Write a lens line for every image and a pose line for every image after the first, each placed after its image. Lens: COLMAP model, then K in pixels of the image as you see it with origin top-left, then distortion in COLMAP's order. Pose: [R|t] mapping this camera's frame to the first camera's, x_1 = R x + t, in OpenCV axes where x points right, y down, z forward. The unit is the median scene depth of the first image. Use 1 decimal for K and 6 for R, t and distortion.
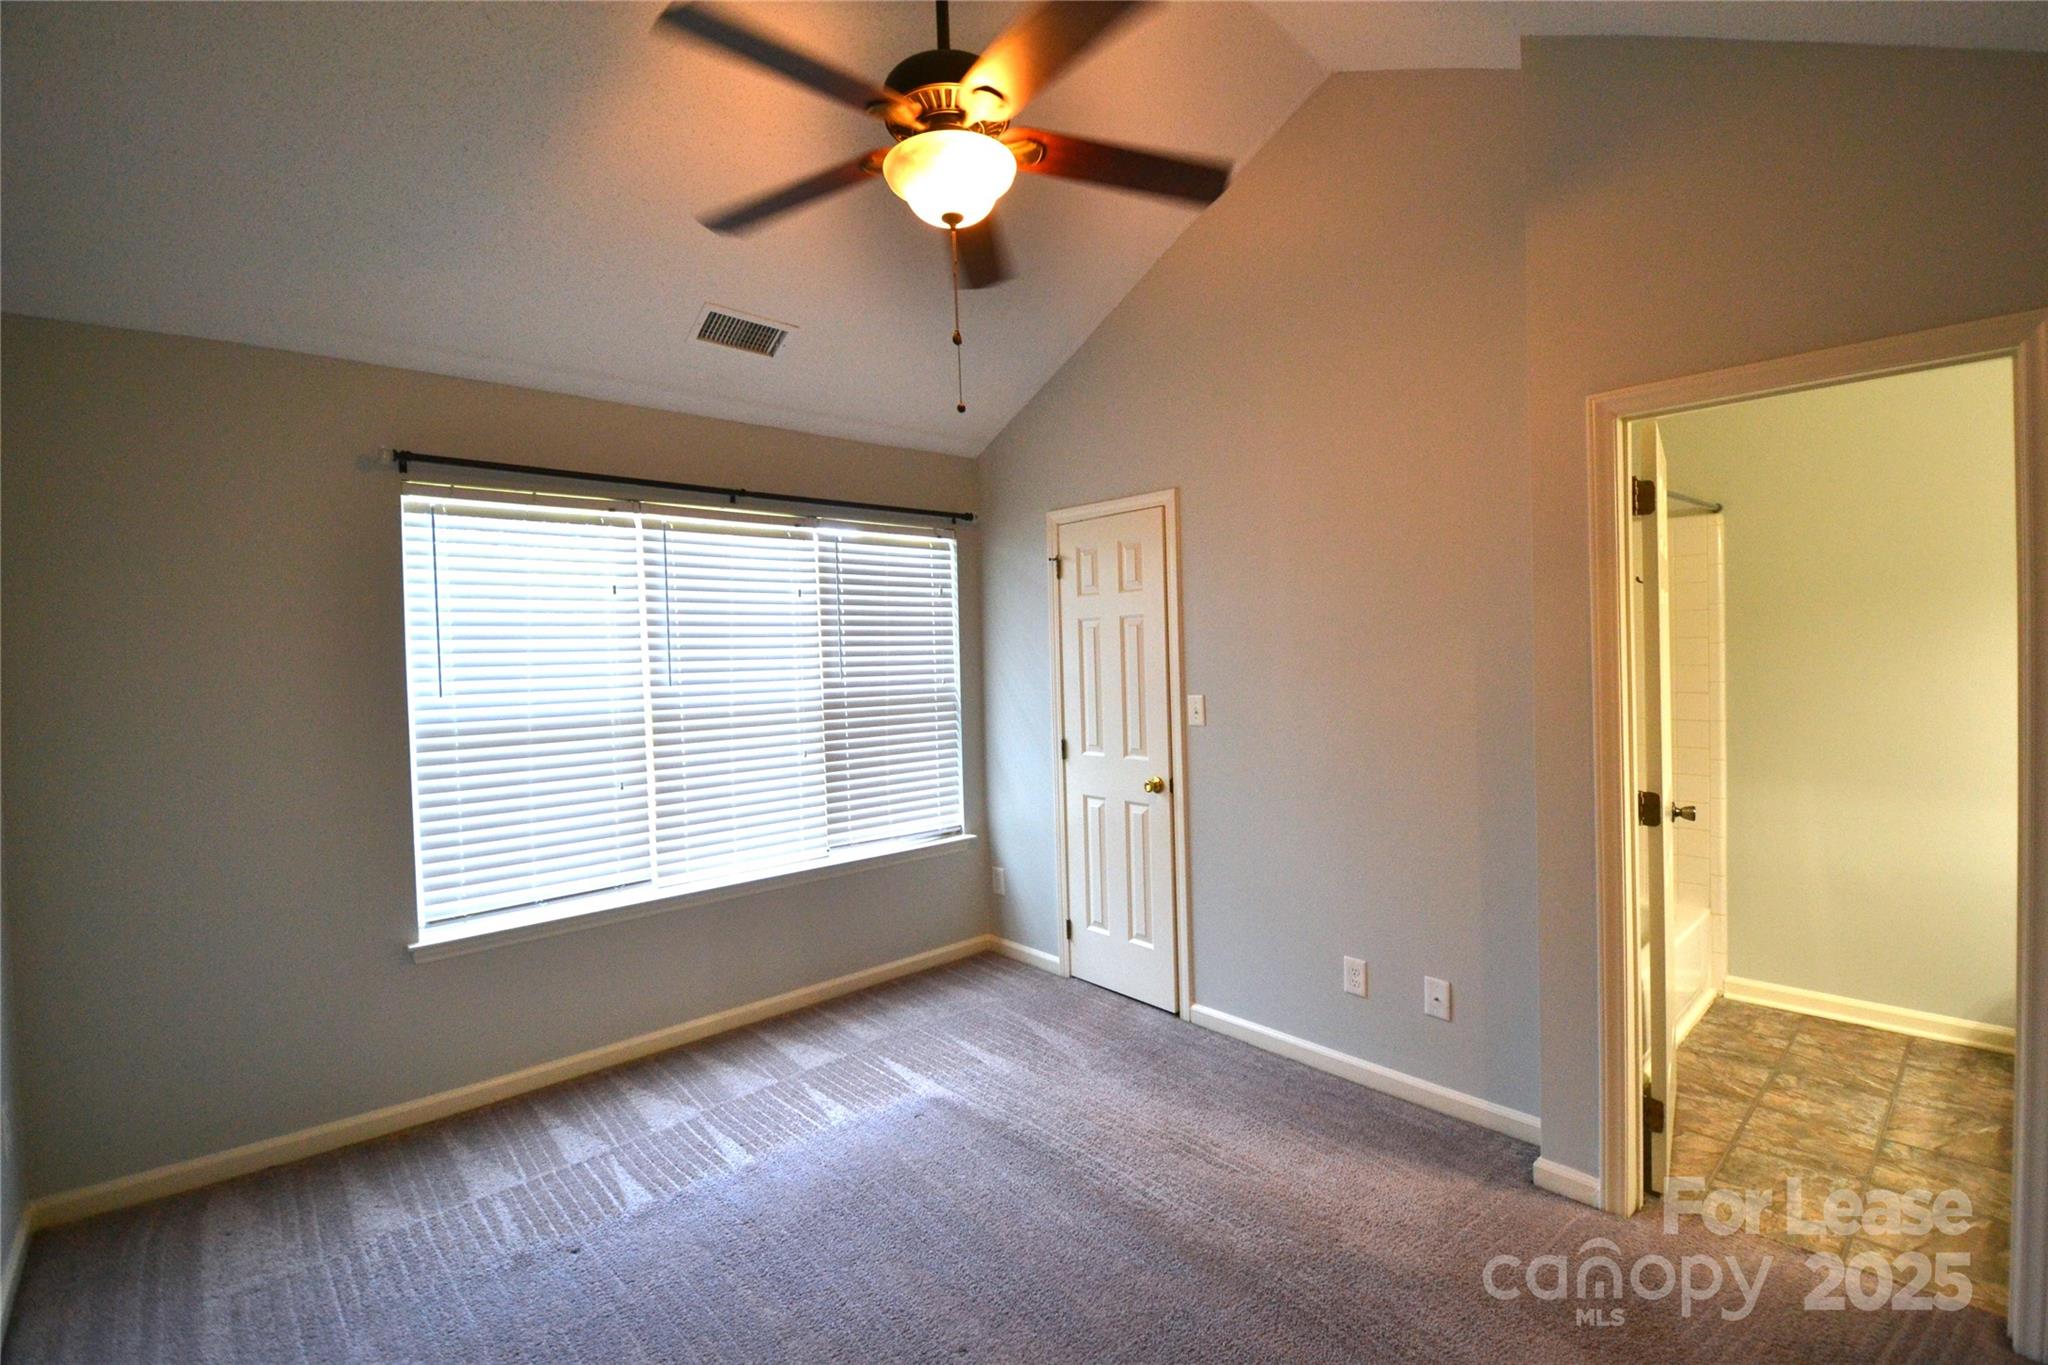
lens RADIAL K [[910.6, 0, 1032.5], [0, 910.6, 677.1], [0, 0, 1]] dist [-0.001085, -0.013188]
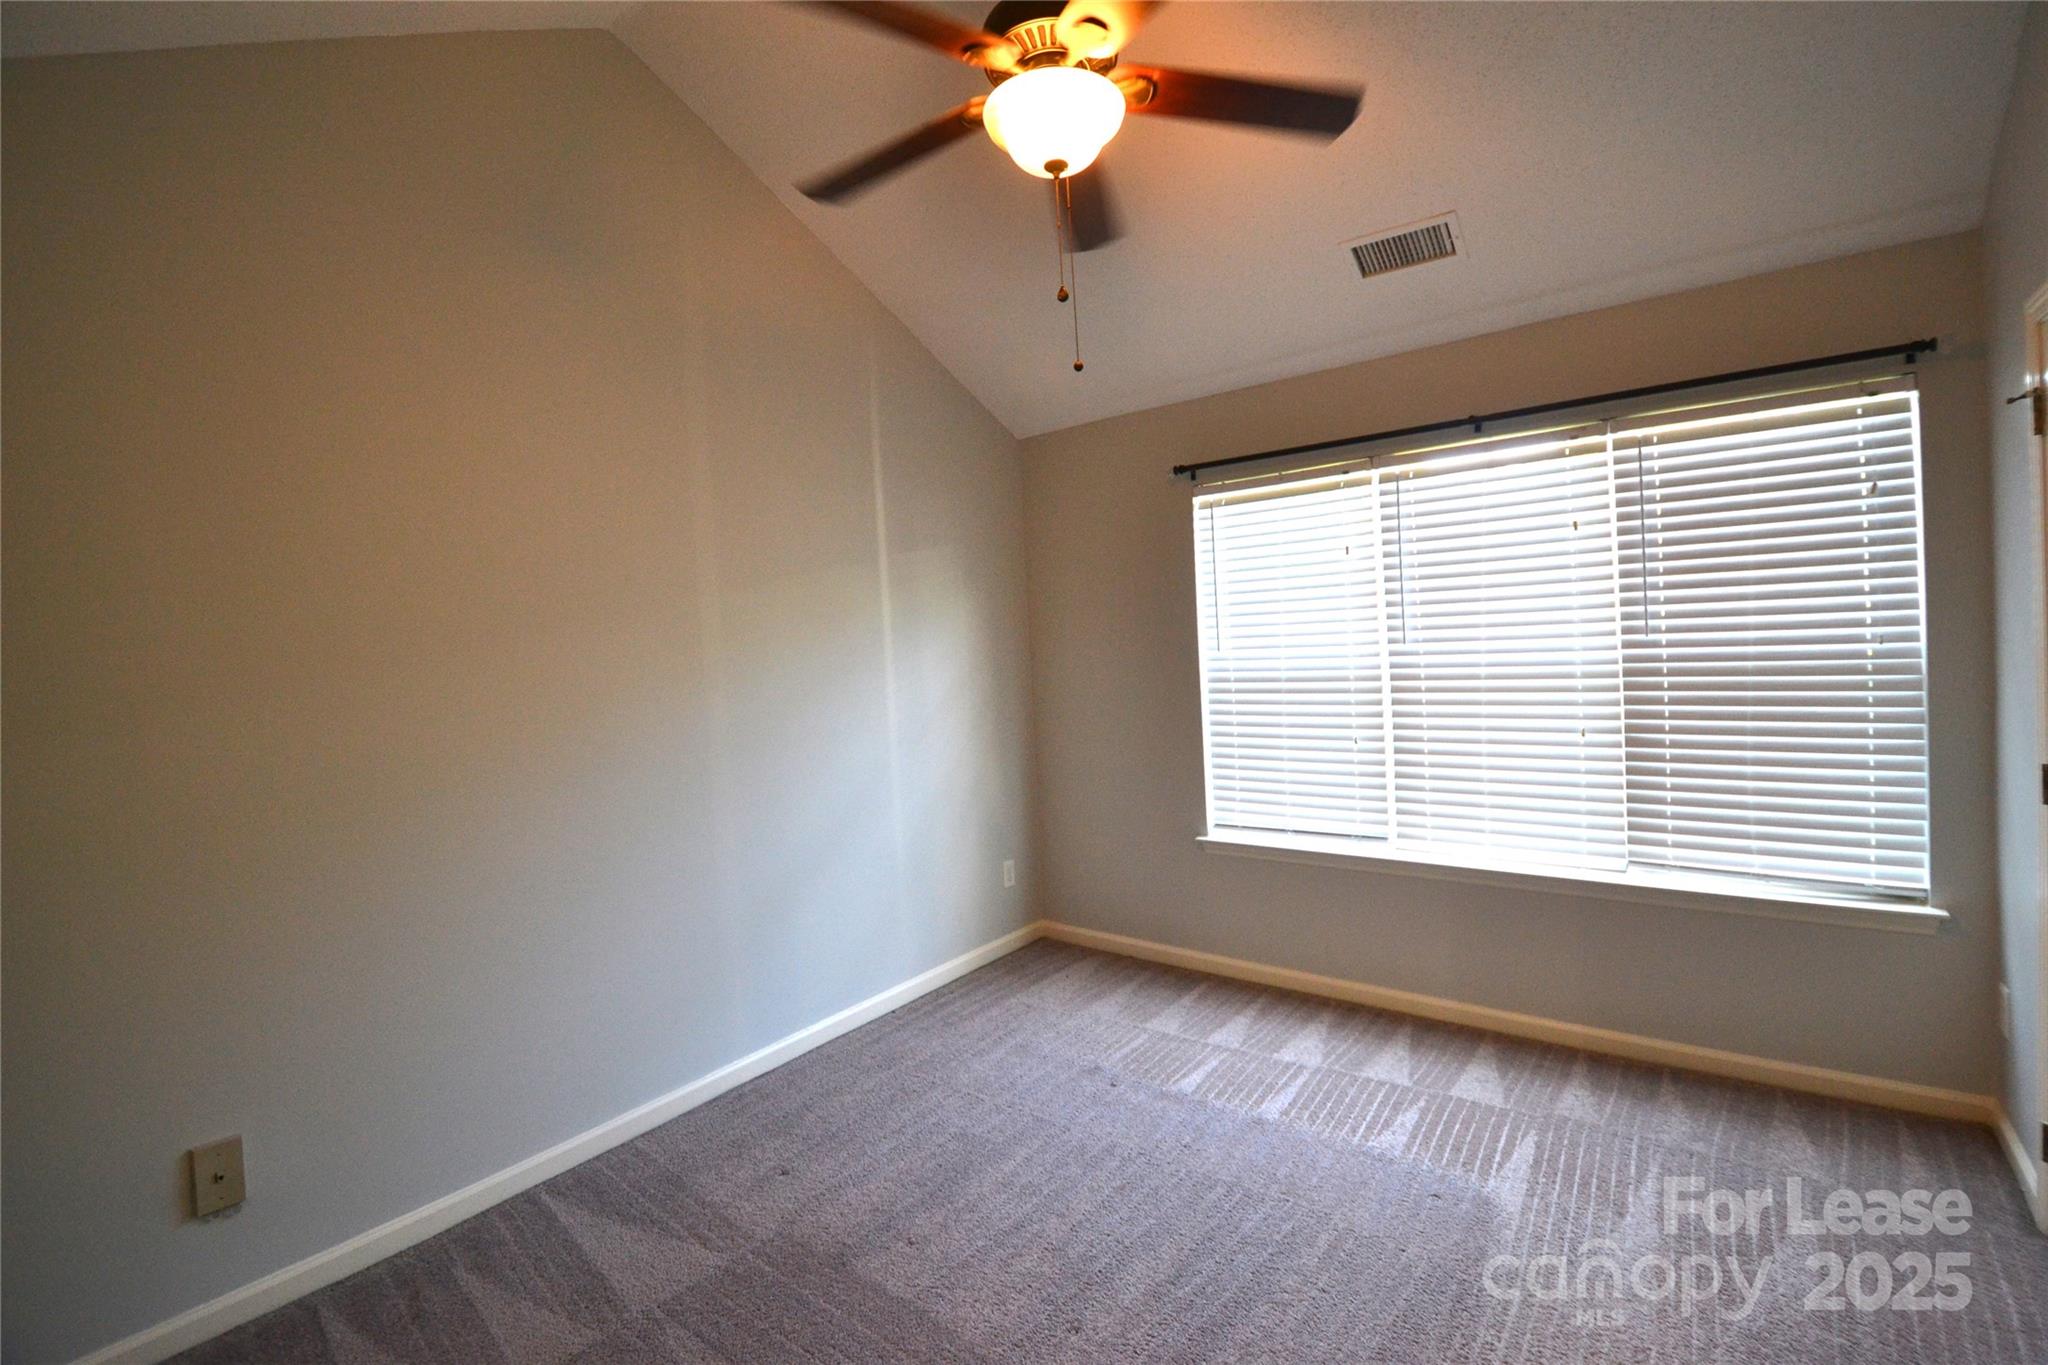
lens RADIAL K [[910.6, 0, 1024.3], [0, 910.6, 675.9], [0, 0, 1]] dist [-0.001085, -0.013188]
pose [[0.165326, 0.056201, -0.984636, 0.486091], [0.020615, 0.997960, 0.060423, -0.022909], [0.986023, -0.030288, 0.163830, 0.450458]]
